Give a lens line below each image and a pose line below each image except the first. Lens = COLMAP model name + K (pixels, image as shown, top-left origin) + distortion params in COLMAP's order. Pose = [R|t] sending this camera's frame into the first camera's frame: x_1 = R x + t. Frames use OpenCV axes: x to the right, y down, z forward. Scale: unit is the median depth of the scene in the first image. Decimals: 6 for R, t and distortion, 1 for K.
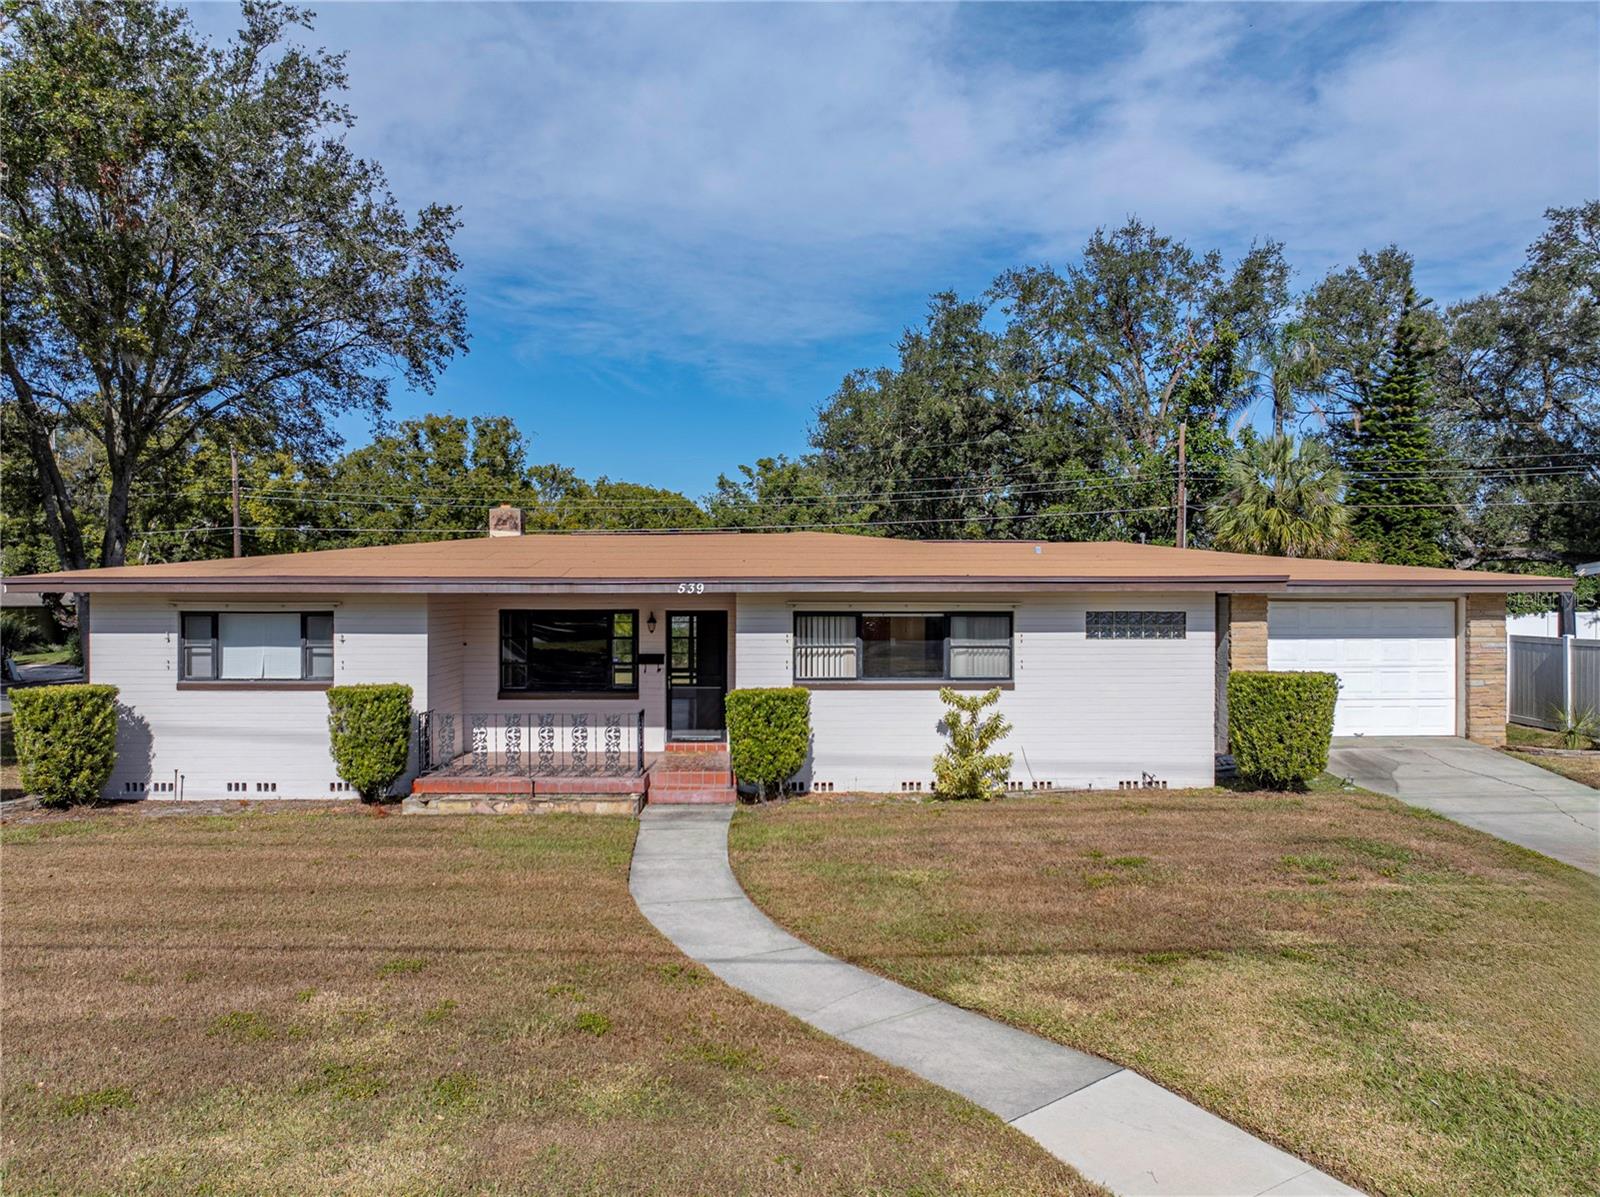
lens RADIAL K [[1187.5, 0, 767.0], [0, 1187.5, 593.3], [0, 0, 1]] dist [0.070359, -0.002596]
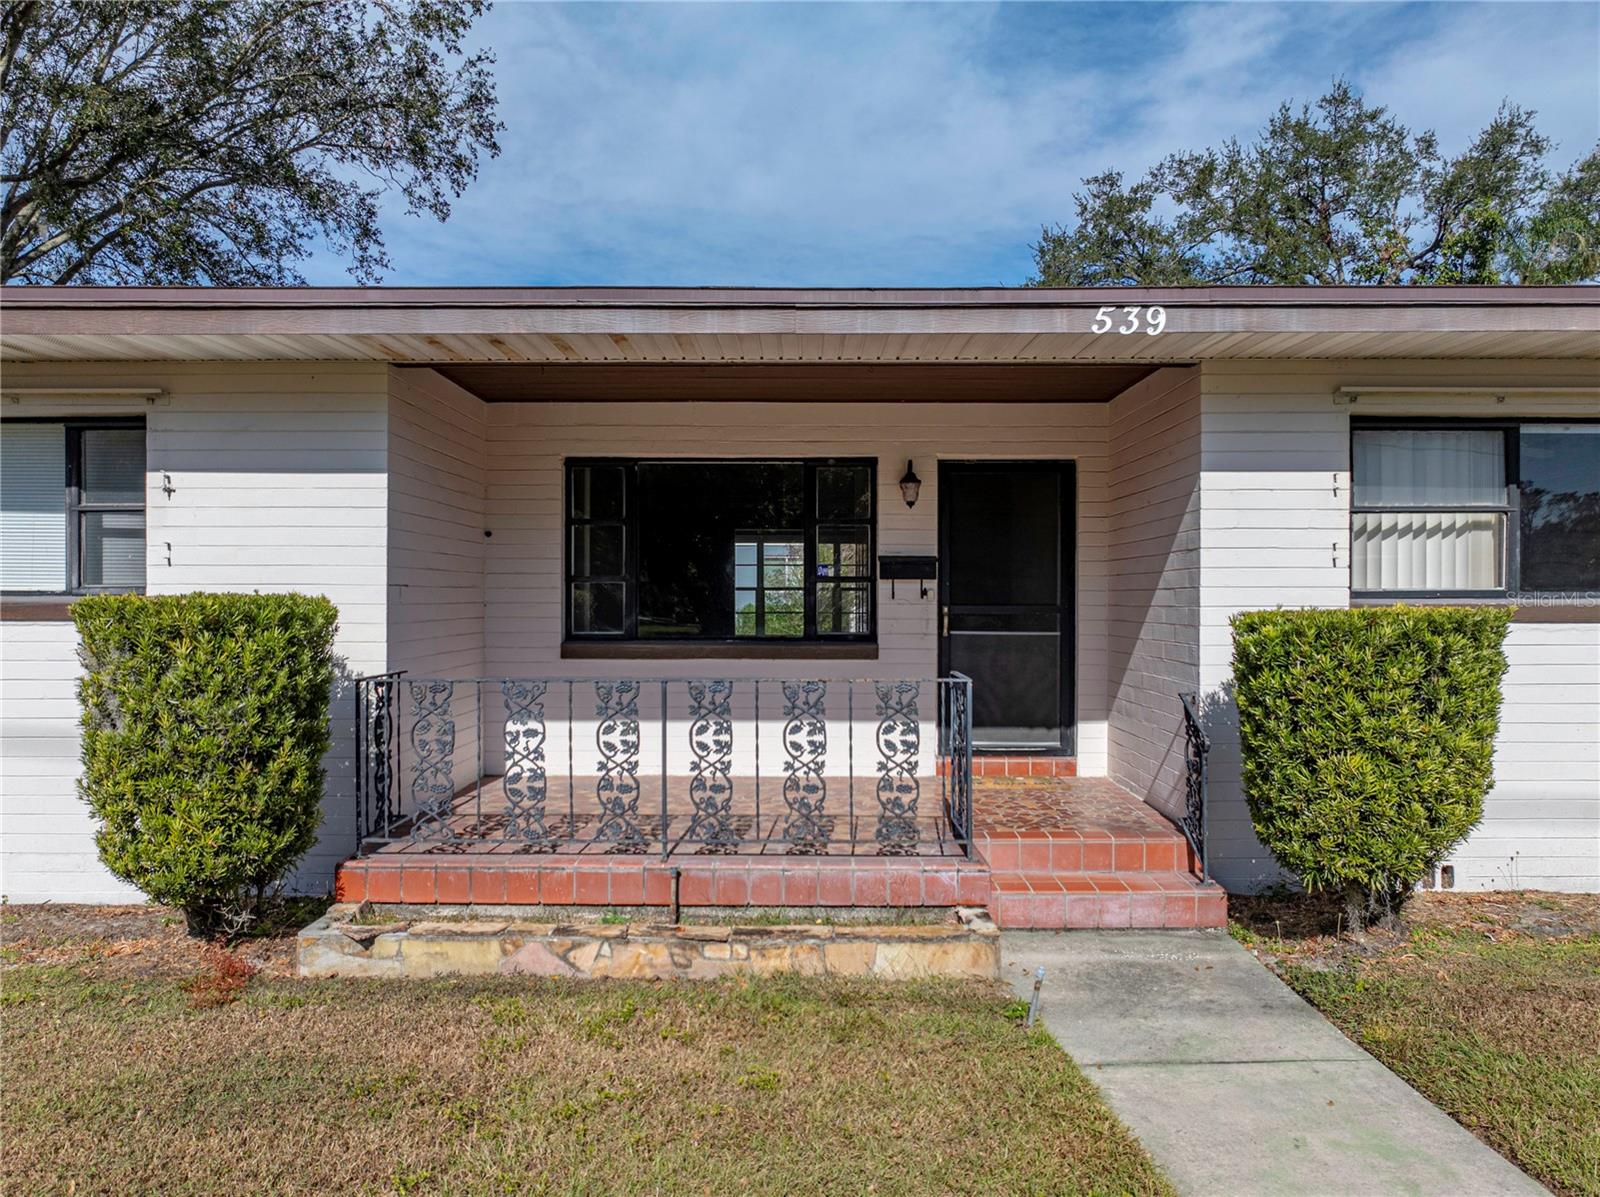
lens RADIAL K [[1132.0, 0, 800.0], [0, 1132.0, 598.5], [0, 0, 1]] dist [-0.035006, 0.029425]
pose [[0.999943, 0.000977, 0.010606, -0.155474], [-0.000959, 0.999998, -0.001723, 0.074150], [-0.010608, 0.001713, 0.999942, 0.635944]]
